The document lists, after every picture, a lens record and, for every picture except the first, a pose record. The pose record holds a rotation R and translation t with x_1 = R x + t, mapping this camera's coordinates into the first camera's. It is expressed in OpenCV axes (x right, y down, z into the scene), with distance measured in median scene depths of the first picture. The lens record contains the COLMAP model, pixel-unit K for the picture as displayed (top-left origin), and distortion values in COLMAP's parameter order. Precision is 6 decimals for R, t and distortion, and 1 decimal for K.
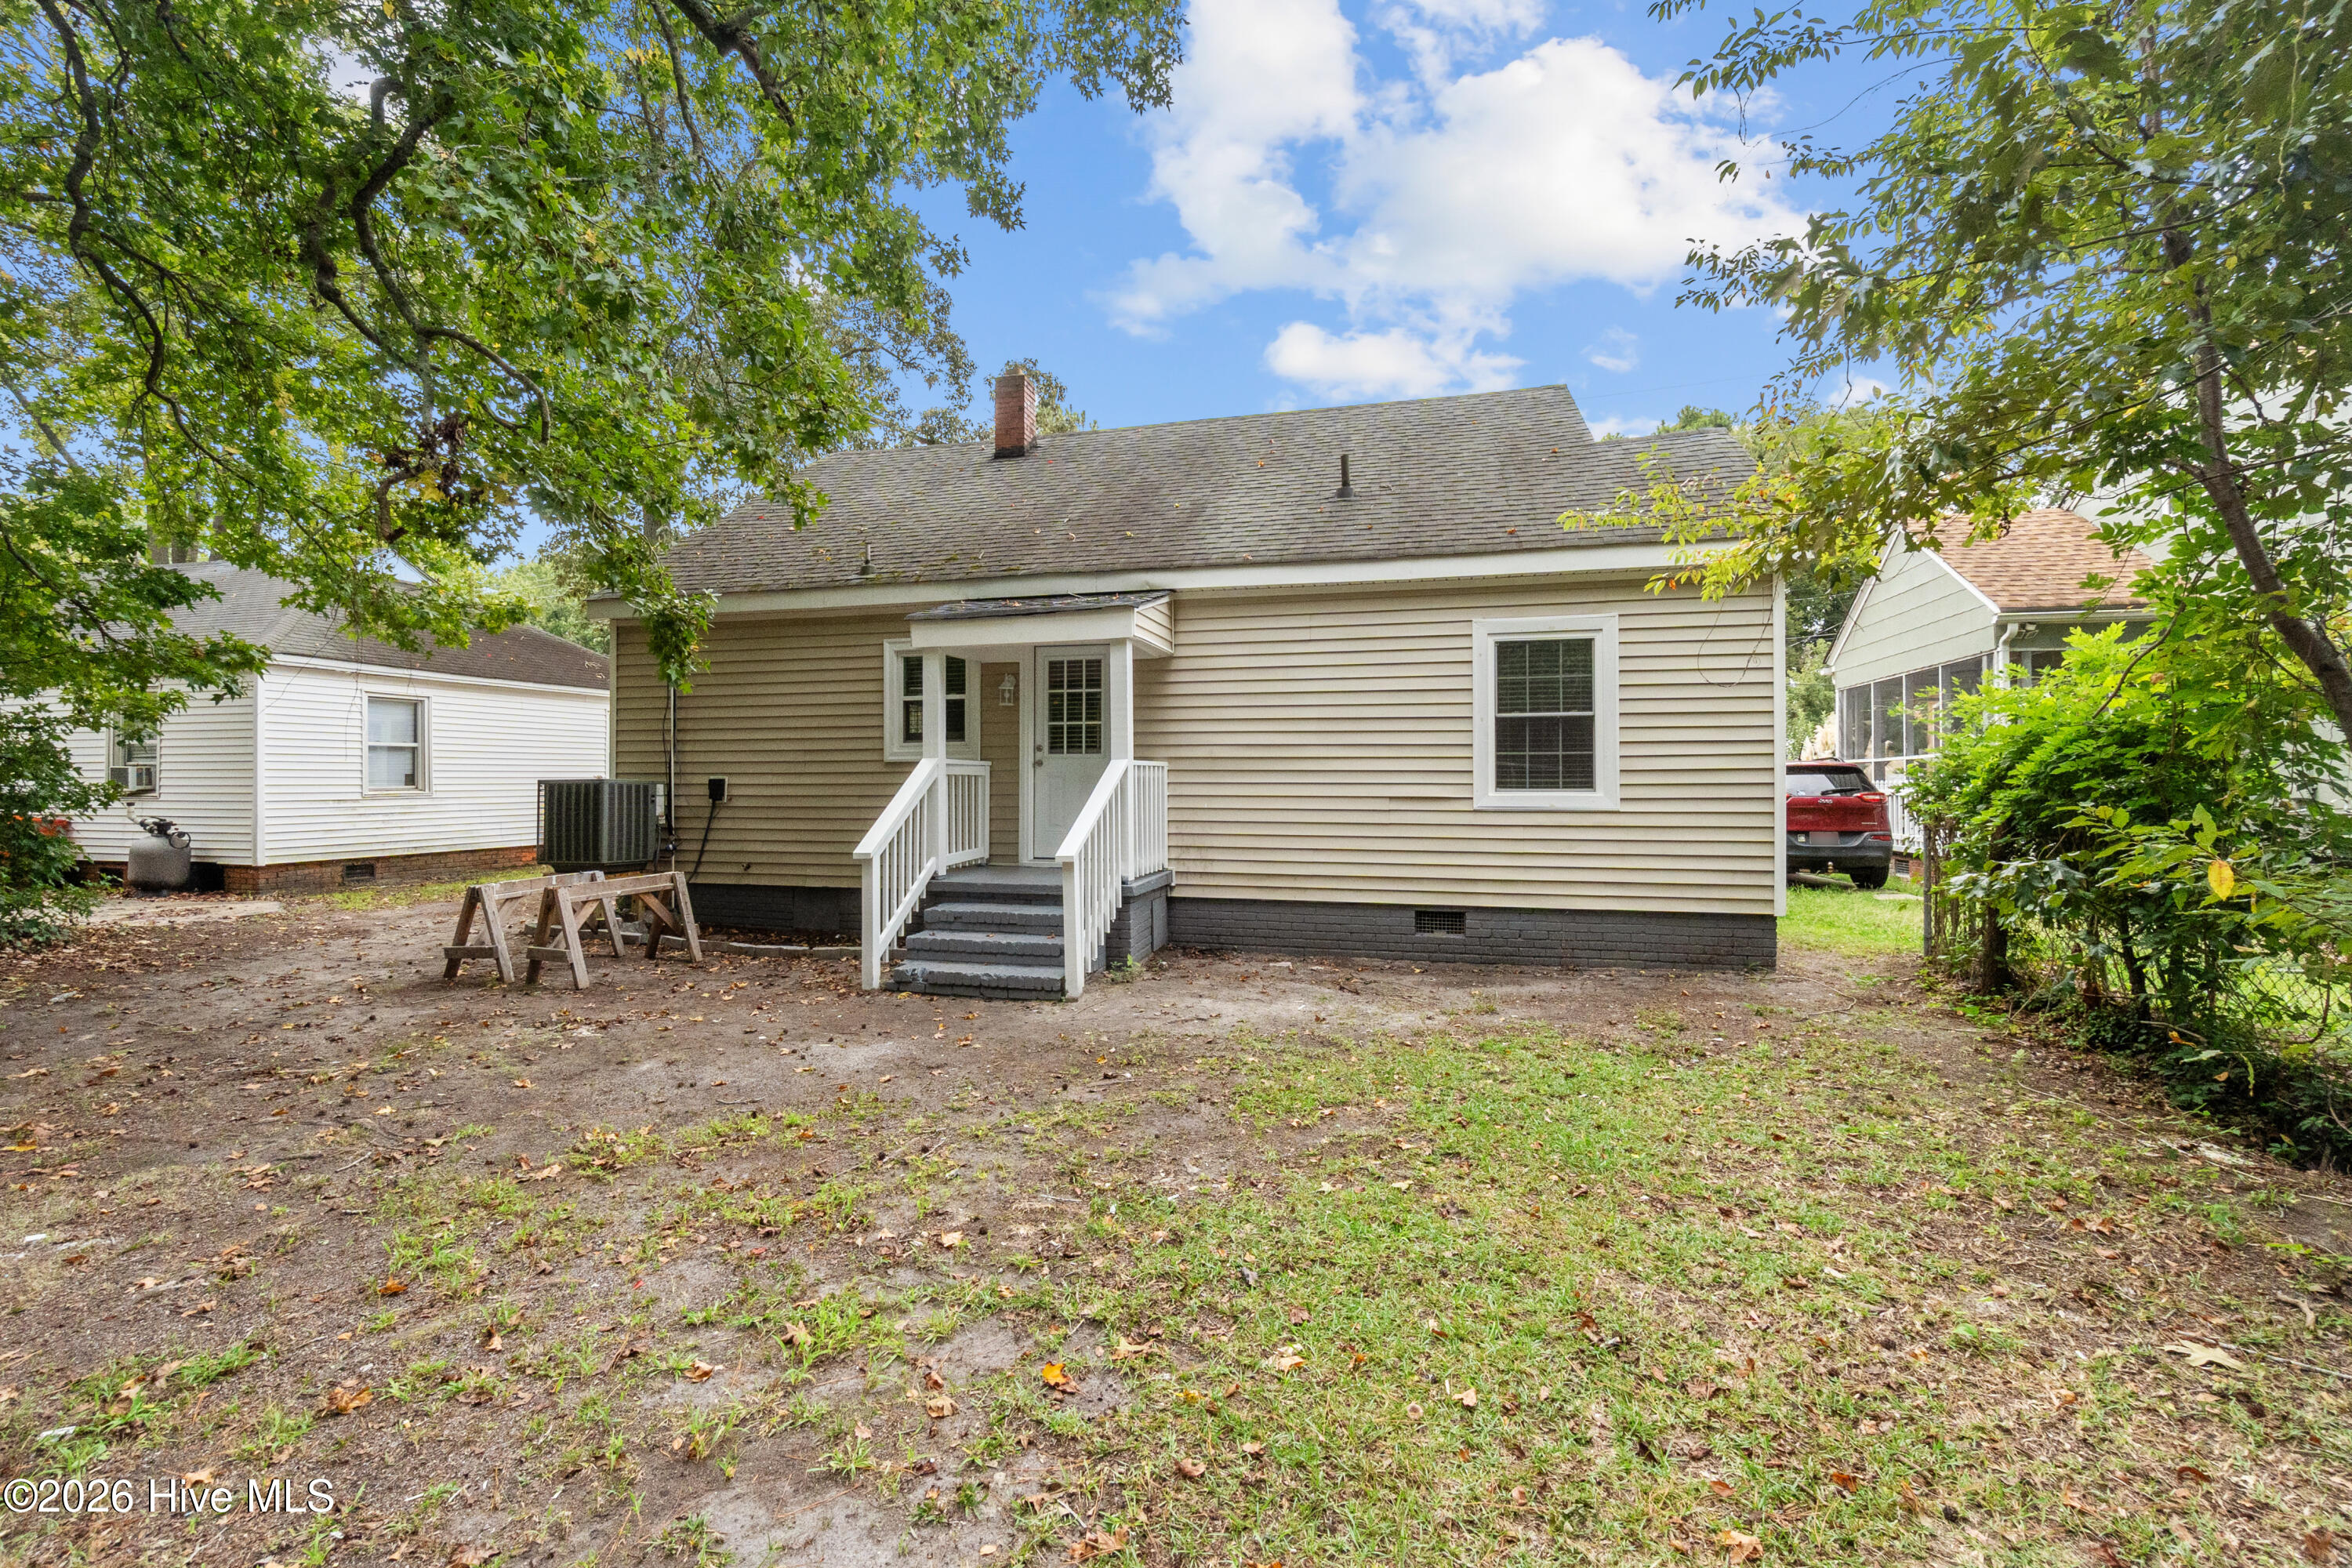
lens RADIAL K [[1000.7, 0, 1164.2], [0, 1000.7, 770.4], [0, 0, 1]] dist [-0.009005, 0.000129]
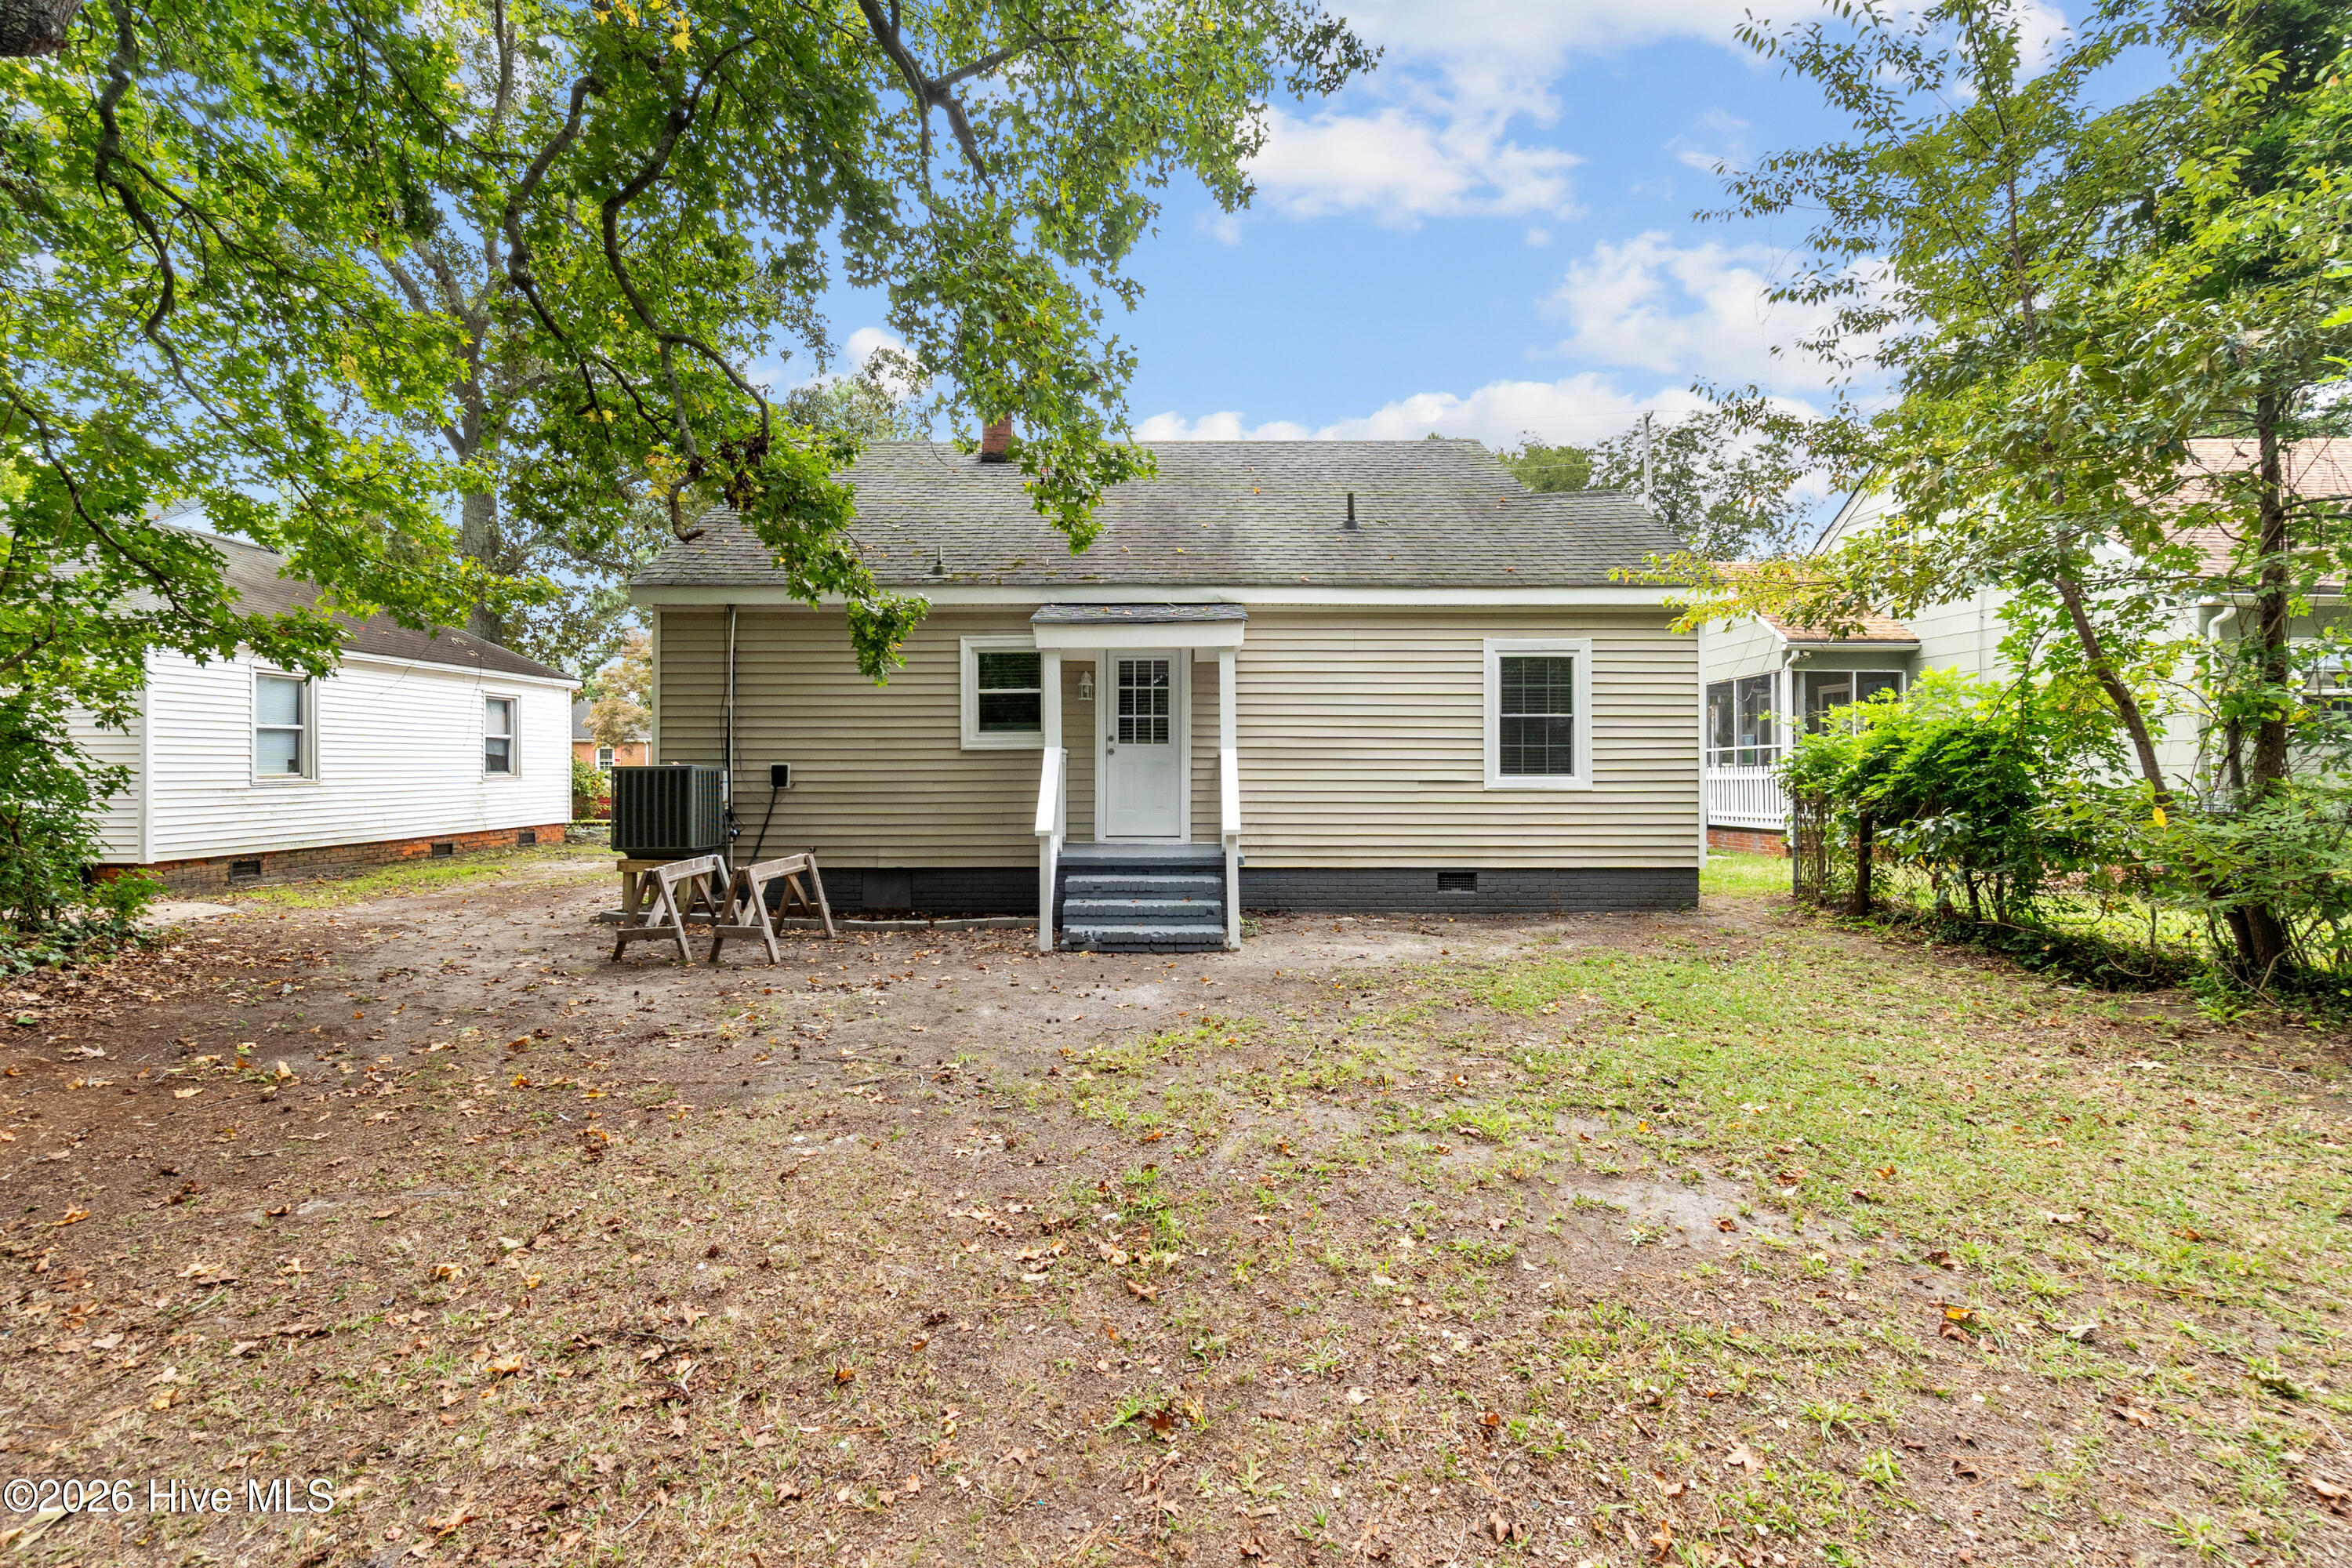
lens RADIAL K [[1008.5, 0, 1160.4], [0, 1008.5, 765.8], [0, 0, 1]] dist [-0.013875, 0.004430]
pose [[0.968414, 0.001537, 0.249344, -0.395380], [-0.003276, 0.999973, 0.006562, 0.001155], [-0.249328, -0.007171, 0.968393, -0.120069]]
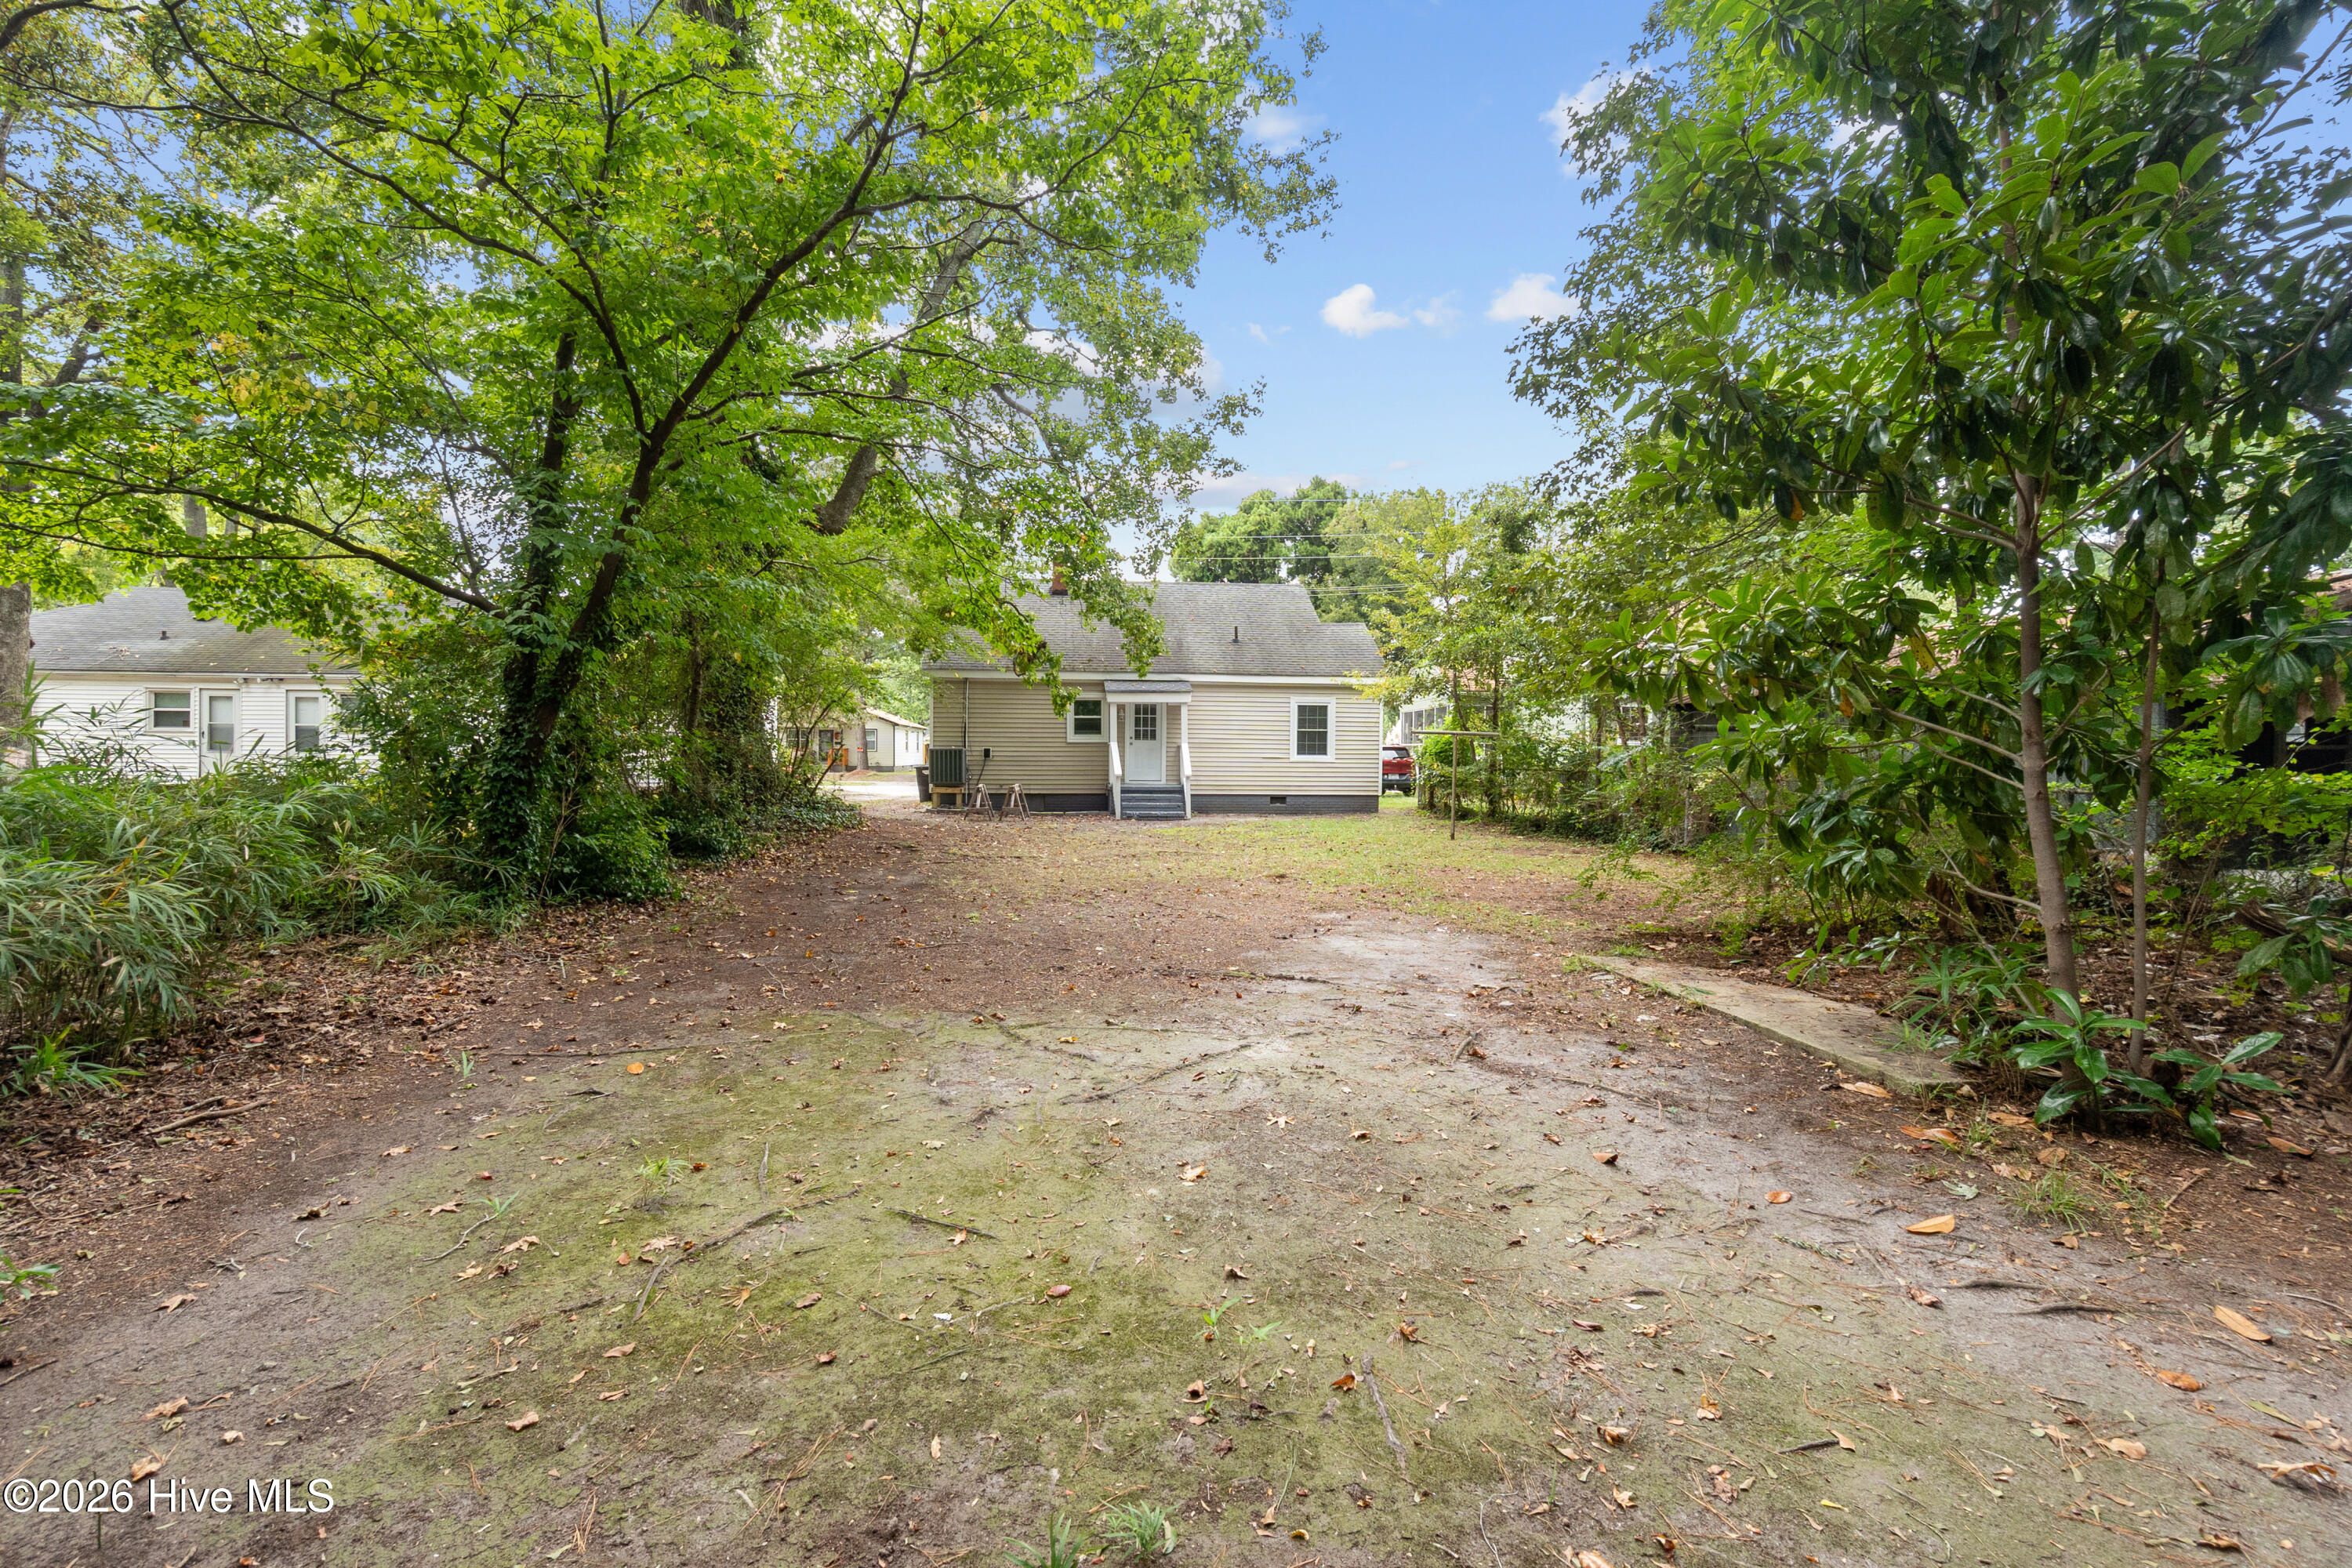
lens RADIAL K [[1000.7, 0, 1164.2], [0, 1000.7, 770.4], [0, 0, 1]] dist [-0.009005, 0.000129]
pose [[0.938635, 0.002500, 0.344902, -1.049760], [-0.012991, 0.999520, 0.028110, -0.013612], [-0.344666, -0.030865, 0.938218, -1.631723]]
